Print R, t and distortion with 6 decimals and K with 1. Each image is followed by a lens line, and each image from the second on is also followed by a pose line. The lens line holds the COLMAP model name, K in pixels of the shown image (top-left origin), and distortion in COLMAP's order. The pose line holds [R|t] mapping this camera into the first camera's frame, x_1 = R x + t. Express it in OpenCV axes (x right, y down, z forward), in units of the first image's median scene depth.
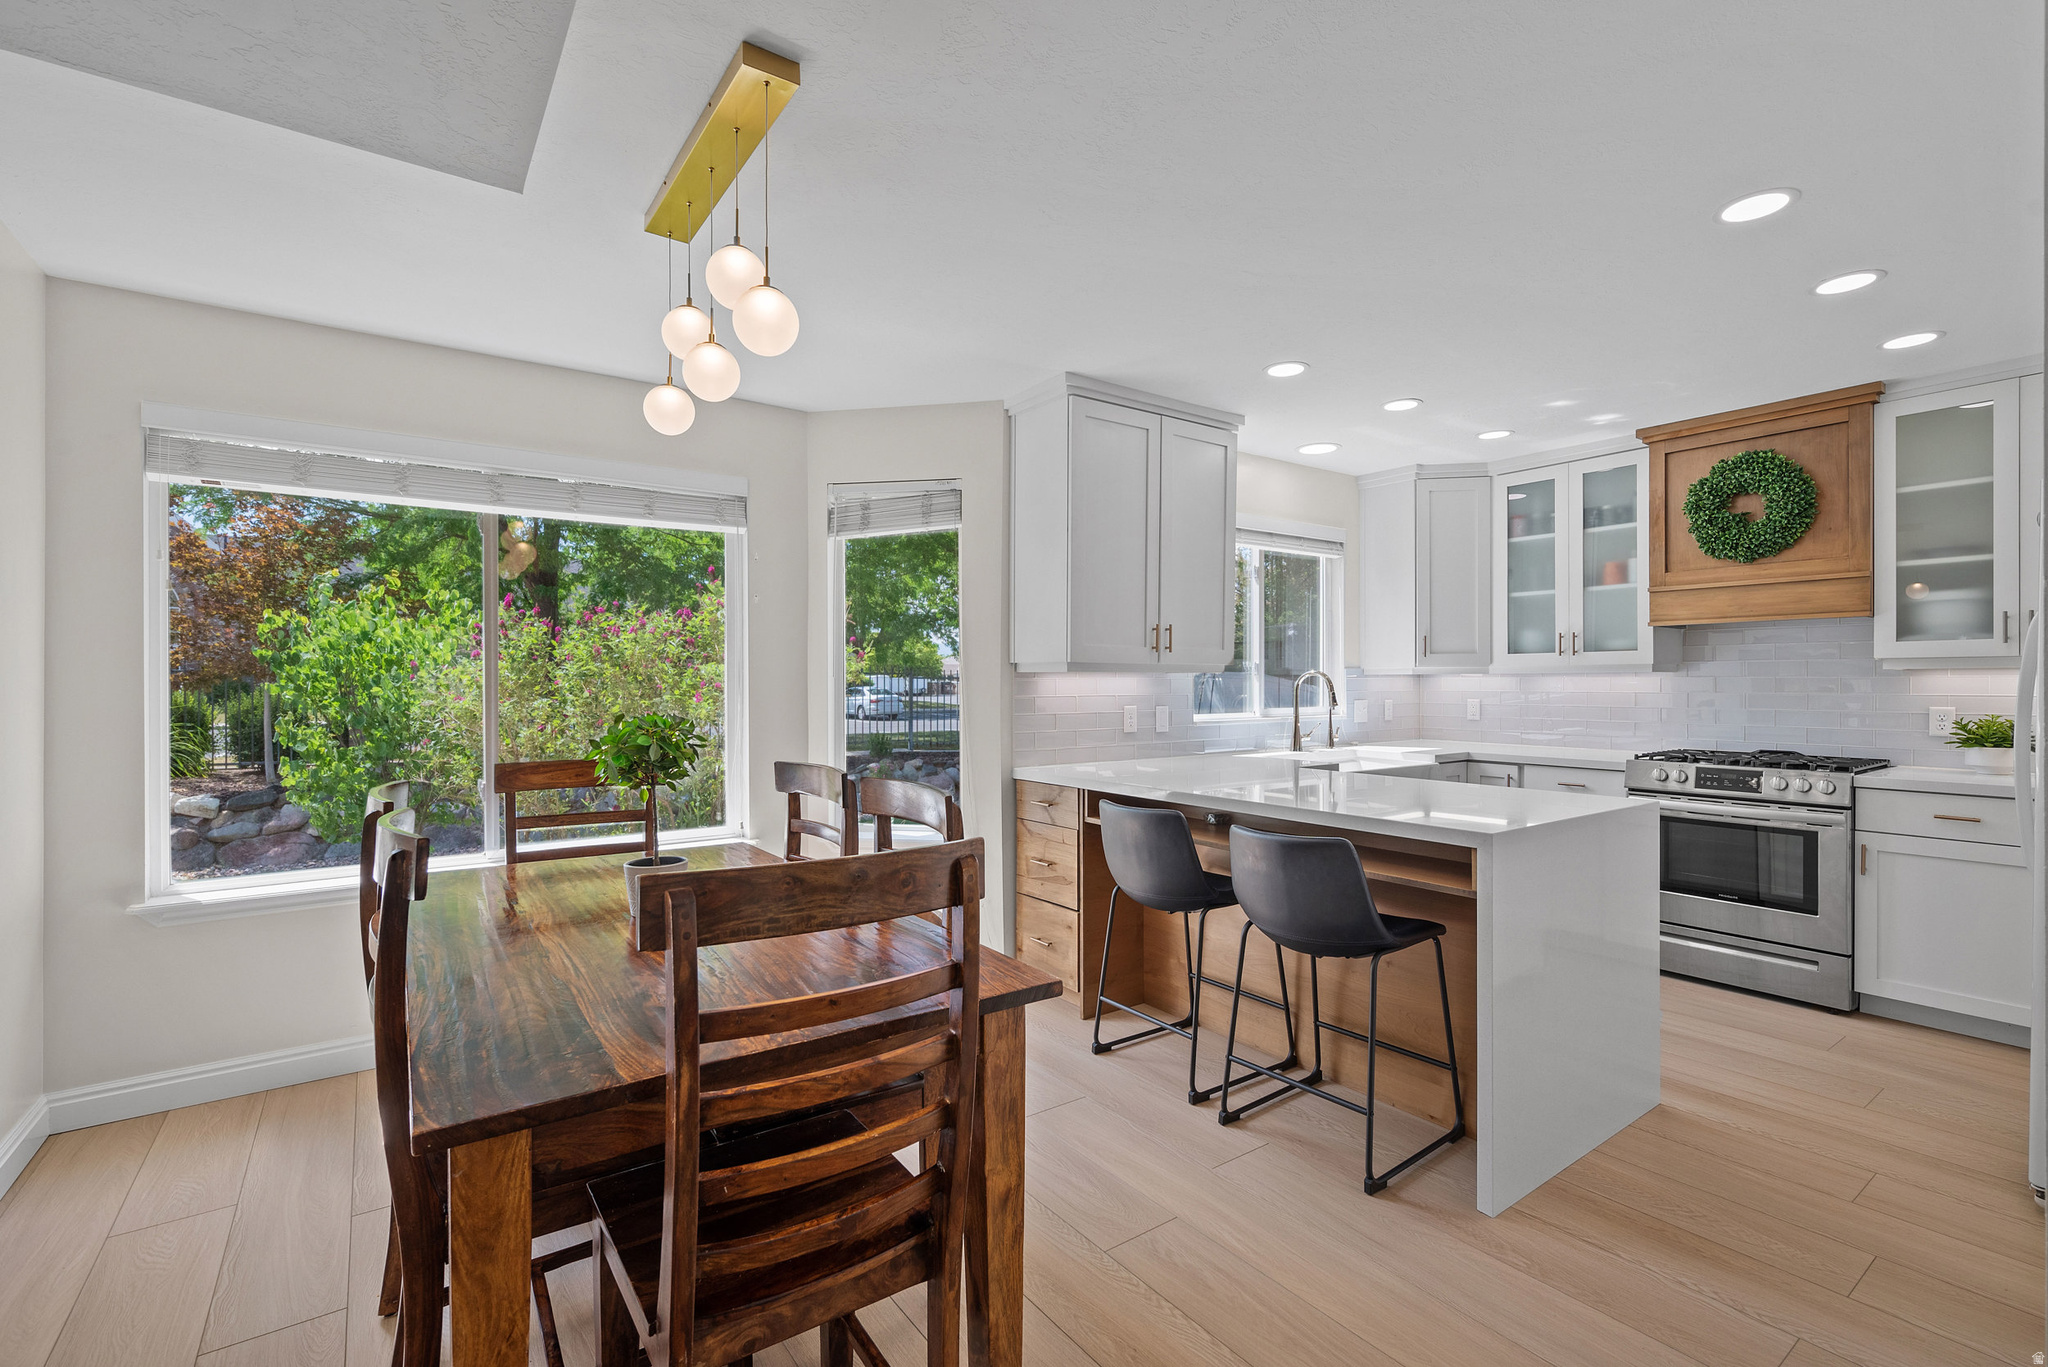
lens RADIAL K [[911.3, 0, 1037.0], [0, 911.3, 684.8], [0, 0, 1]] dist [-0.001269, 0.000393]
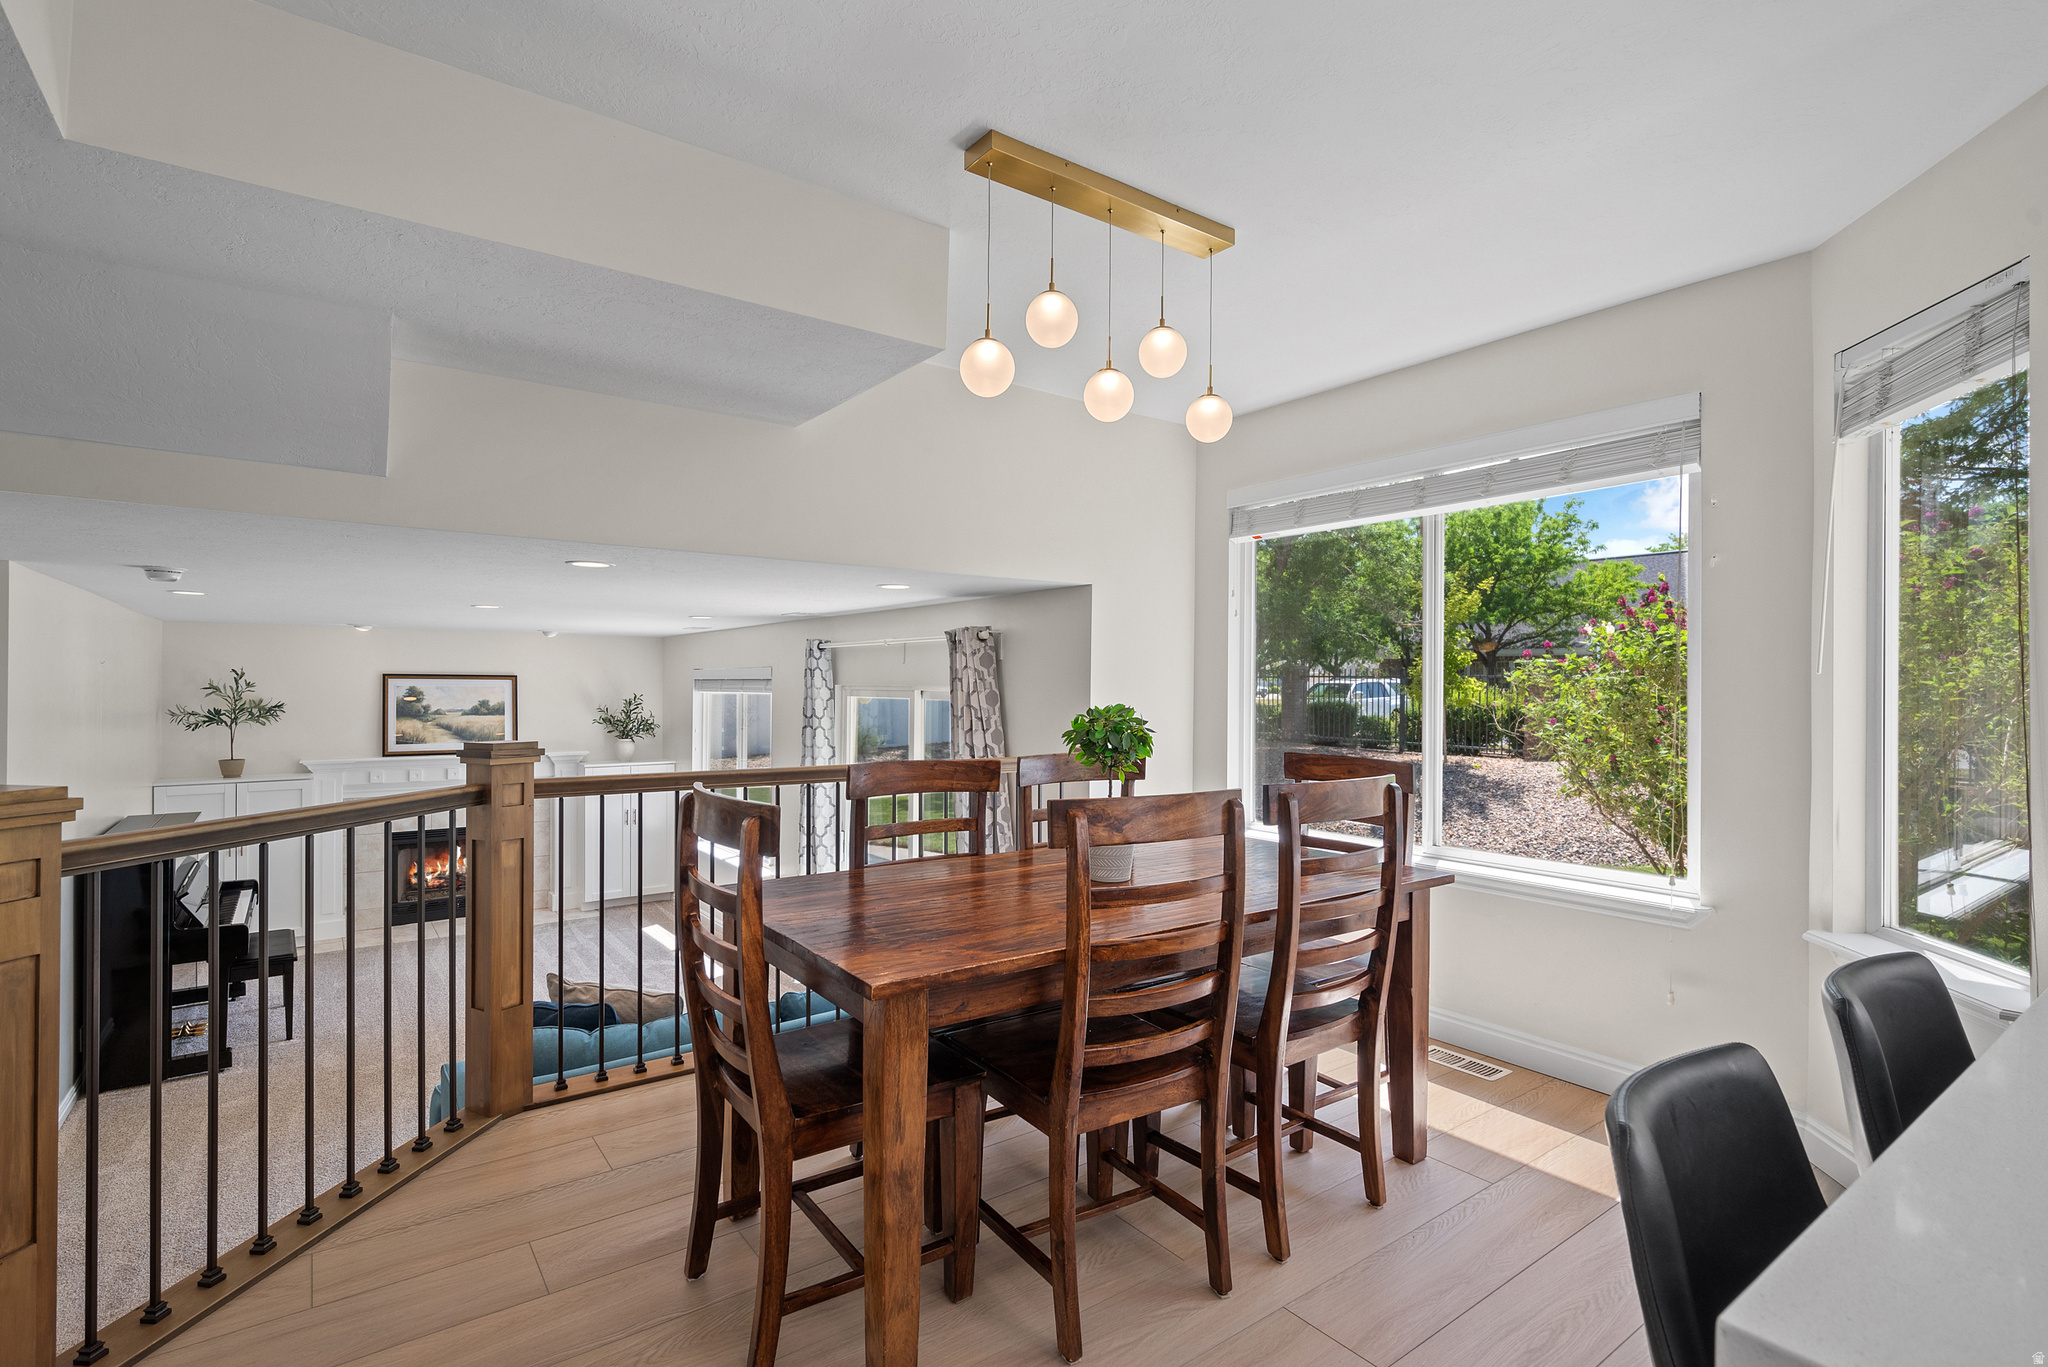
lens RADIAL K [[961.1, 0, 1025.9], [0, 961.1, 682.6], [0, 0, 1]] dist [0.001205, -0.000605]
pose [[0.006825, 0.000527, -0.999977, 0.425884], [-0.007187, 0.999974, 0.000478, 0.001903], [0.999951, 0.007184, 0.006829, 0.478747]]
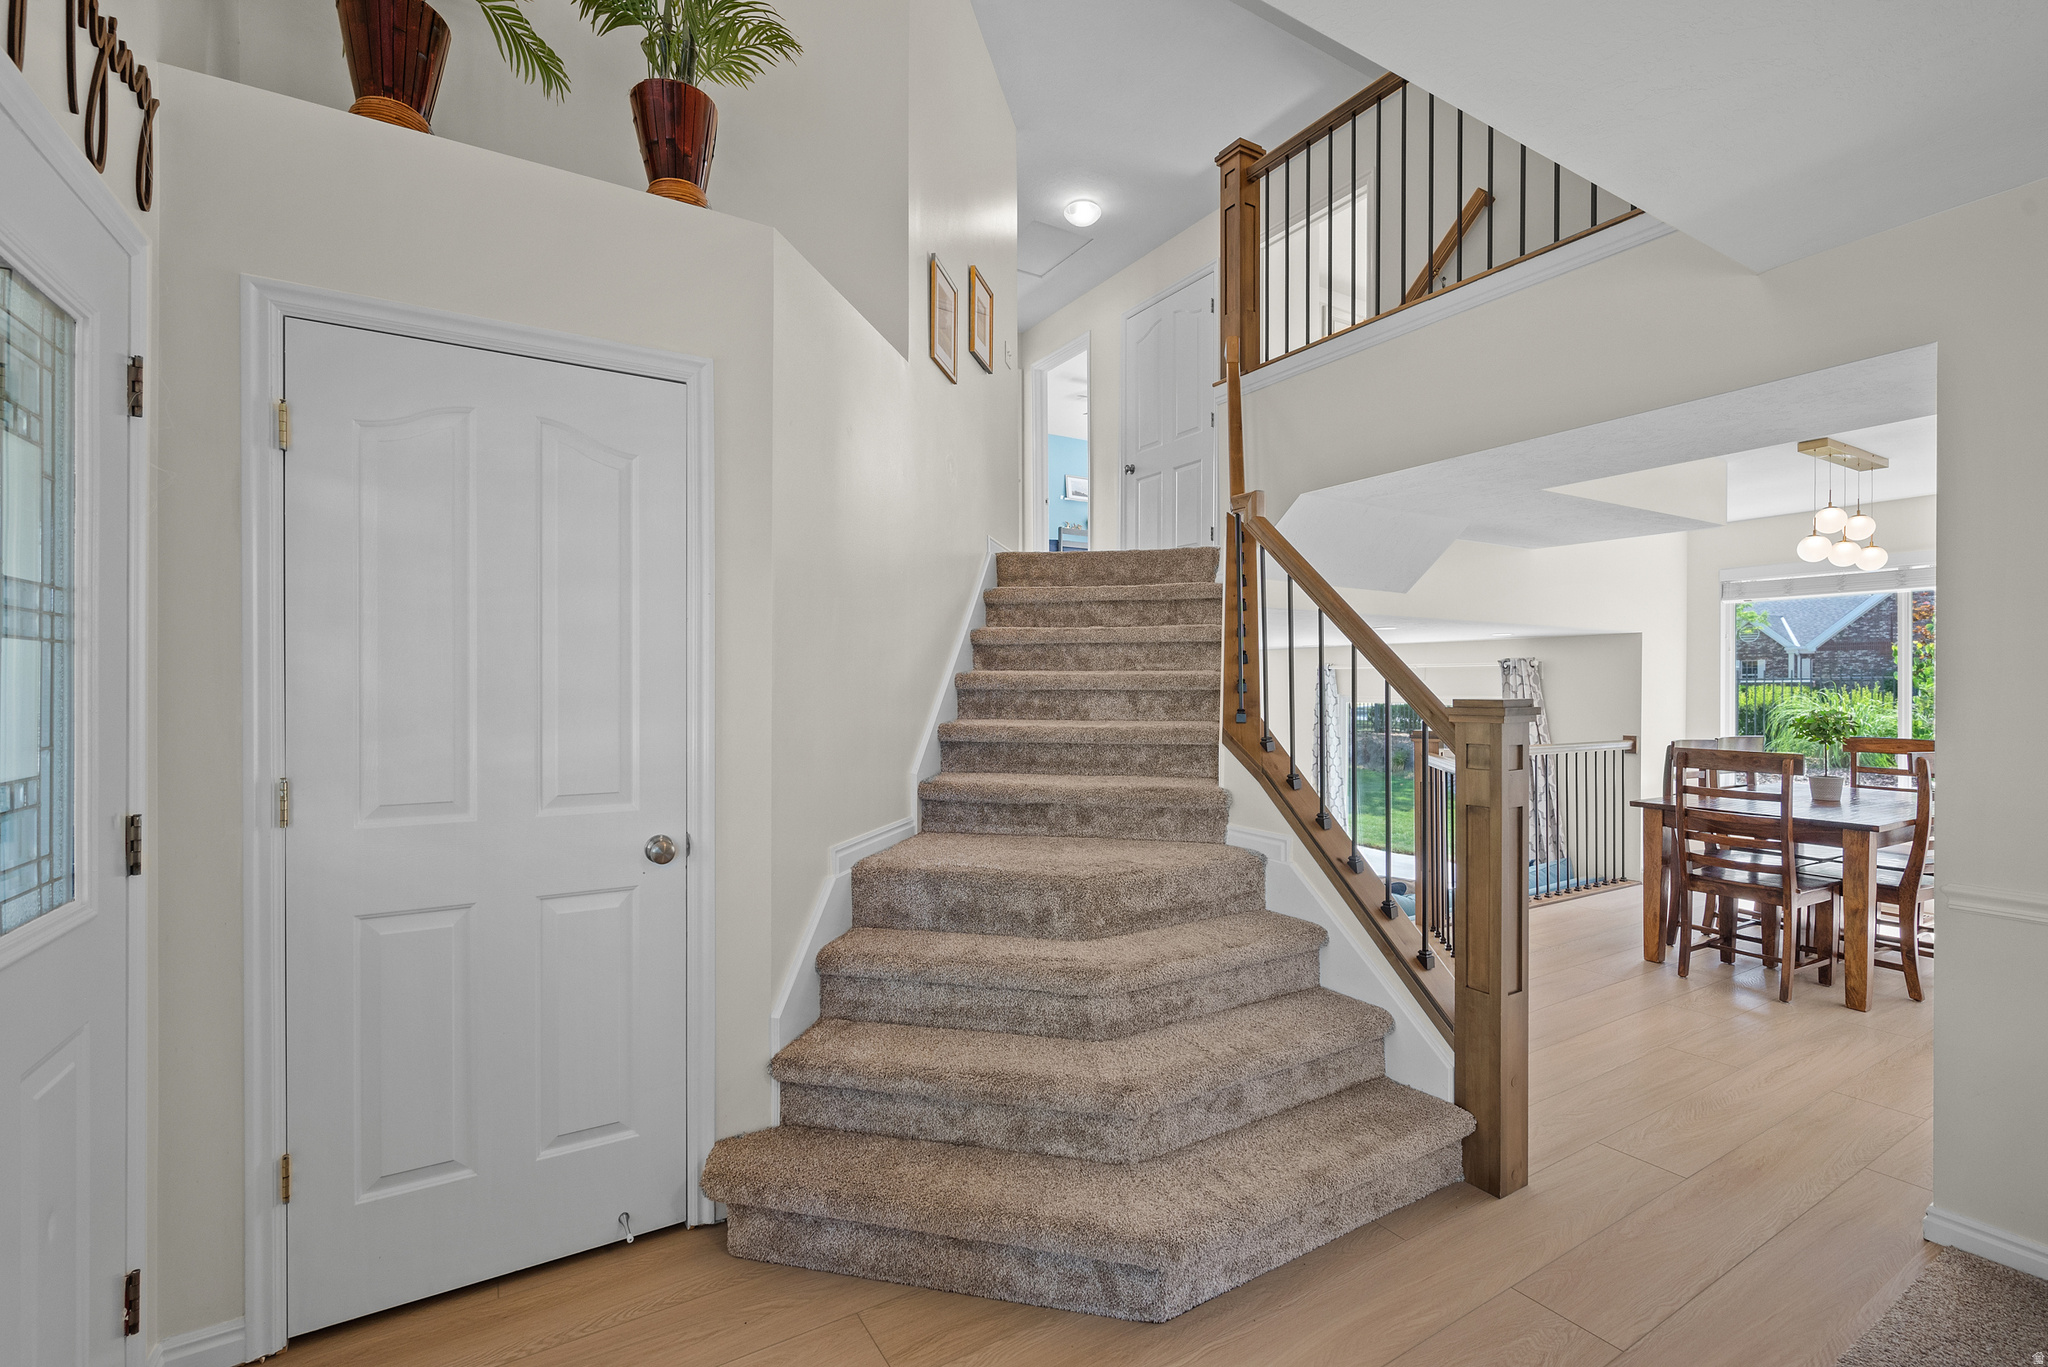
lens RADIAL K [[911.3, 0, 1023.7], [0, 911.3, 689.3], [0, 0, 1]] dist [-0.001269, 0.000393]
pose [[-0.070876, 0.007150, -0.997459, 1.042780], [-0.003946, 0.999964, 0.007449, -0.015976], [0.997477, 0.004464, -0.070846, -0.429372]]
